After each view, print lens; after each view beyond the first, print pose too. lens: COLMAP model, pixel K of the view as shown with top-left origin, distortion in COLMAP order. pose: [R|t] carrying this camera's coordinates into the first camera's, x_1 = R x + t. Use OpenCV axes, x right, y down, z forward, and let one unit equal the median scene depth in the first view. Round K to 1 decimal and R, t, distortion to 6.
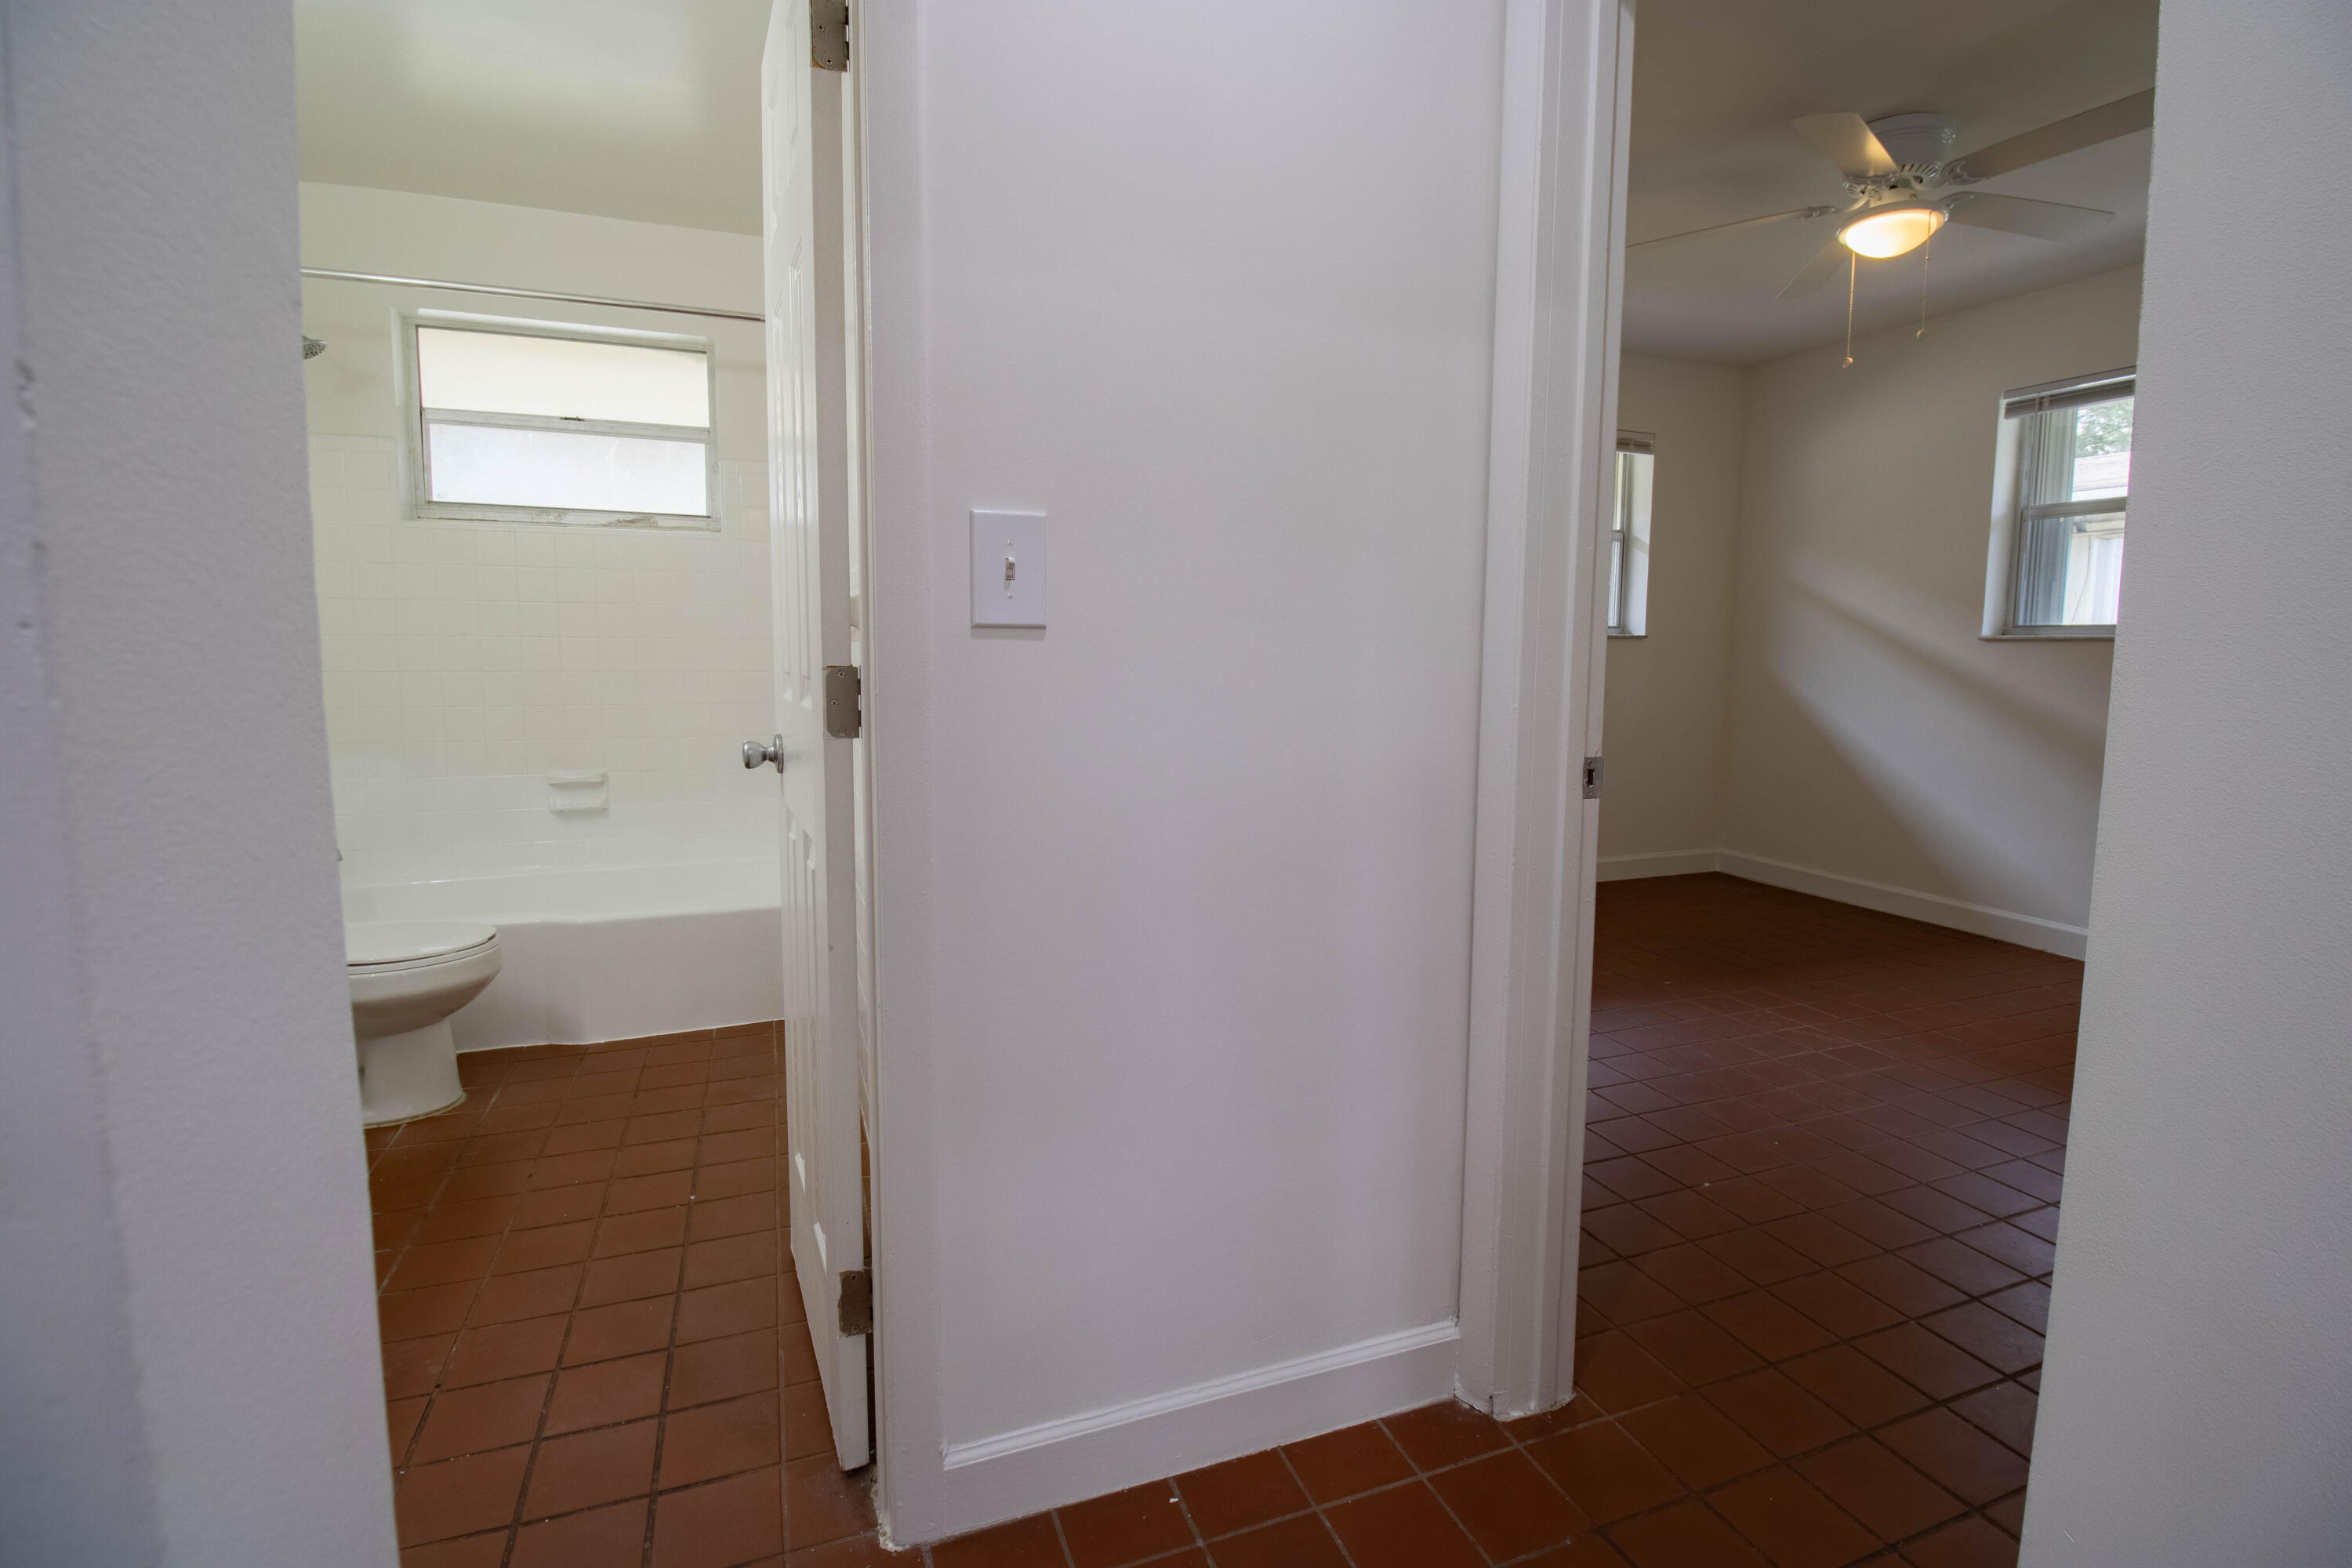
lens RADIAL K [[1091.6, 0, 1182.6], [0, 1091.6, 765.1], [0, 0, 1]] dist [-0.012566, -0.002376]
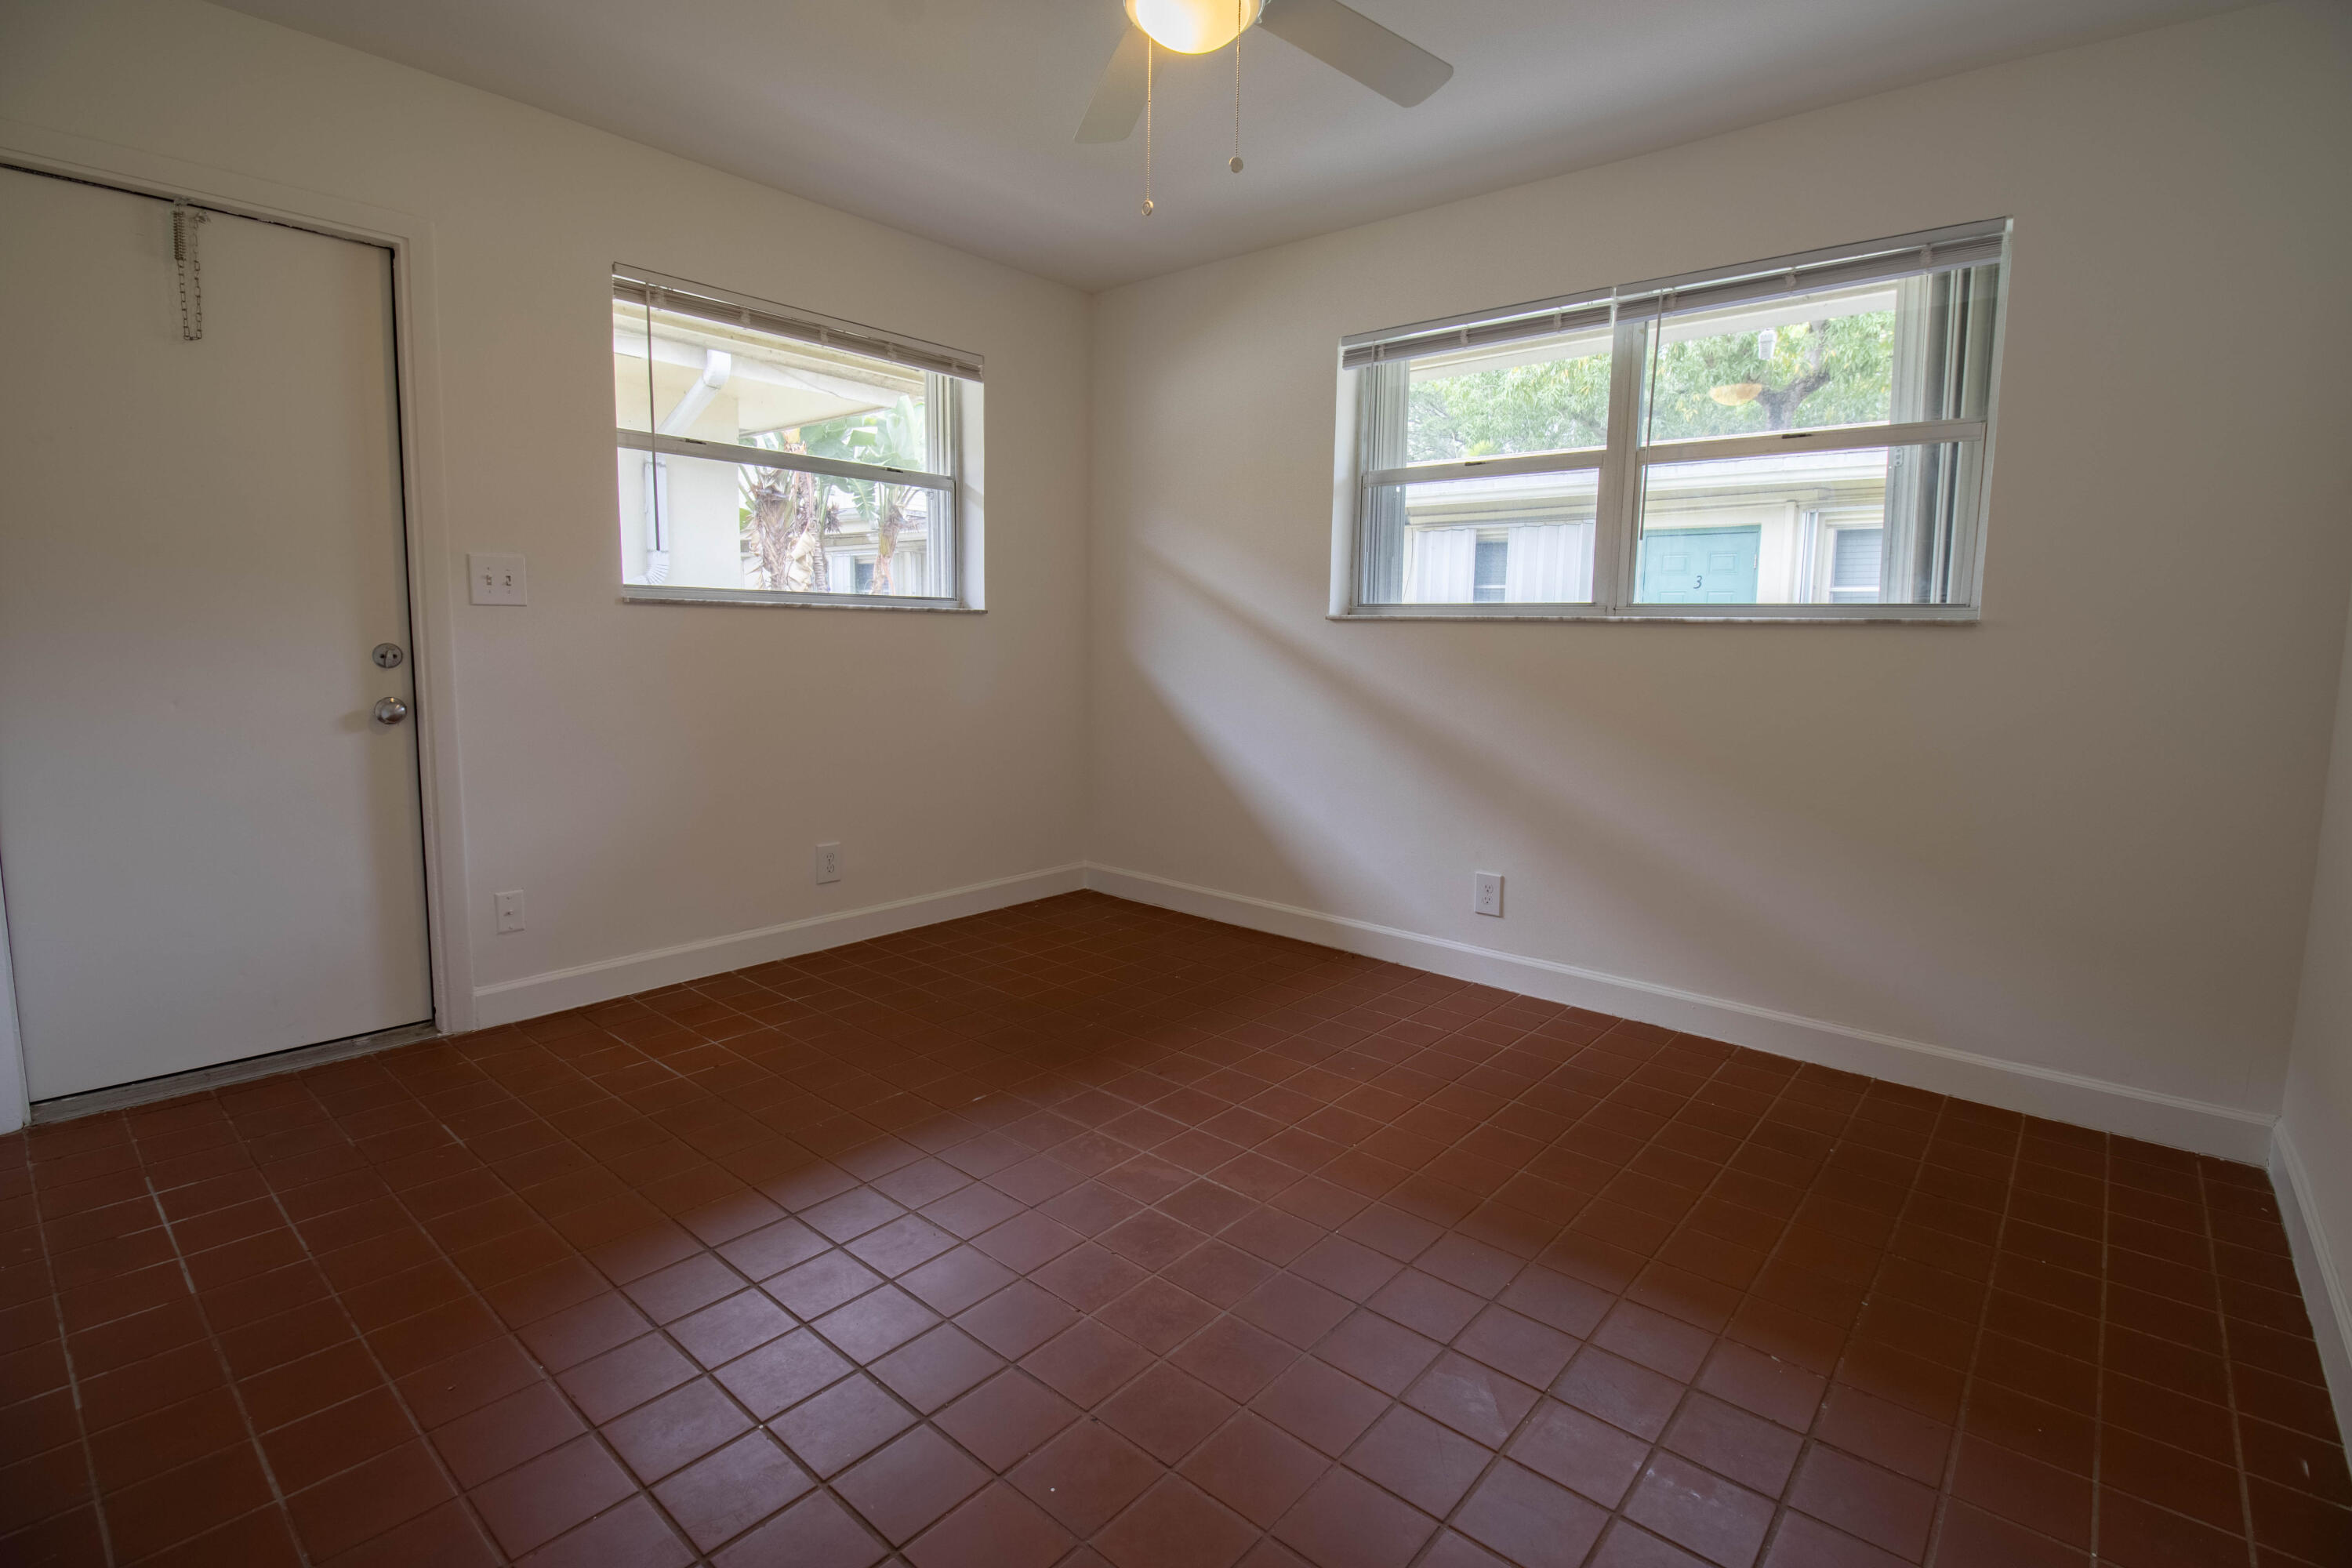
lens RADIAL K [[1091.6, 0, 1192.7], [0, 1091.6, 774.0], [0, 0, 1]] dist [-0.012566, -0.002376]
pose [[0.875668, -0.051175, 0.480195, 0.217051], [0.039013, 0.998616, 0.035281, -0.027038], [-0.481336, -0.012161, 0.876452, 0.286121]]
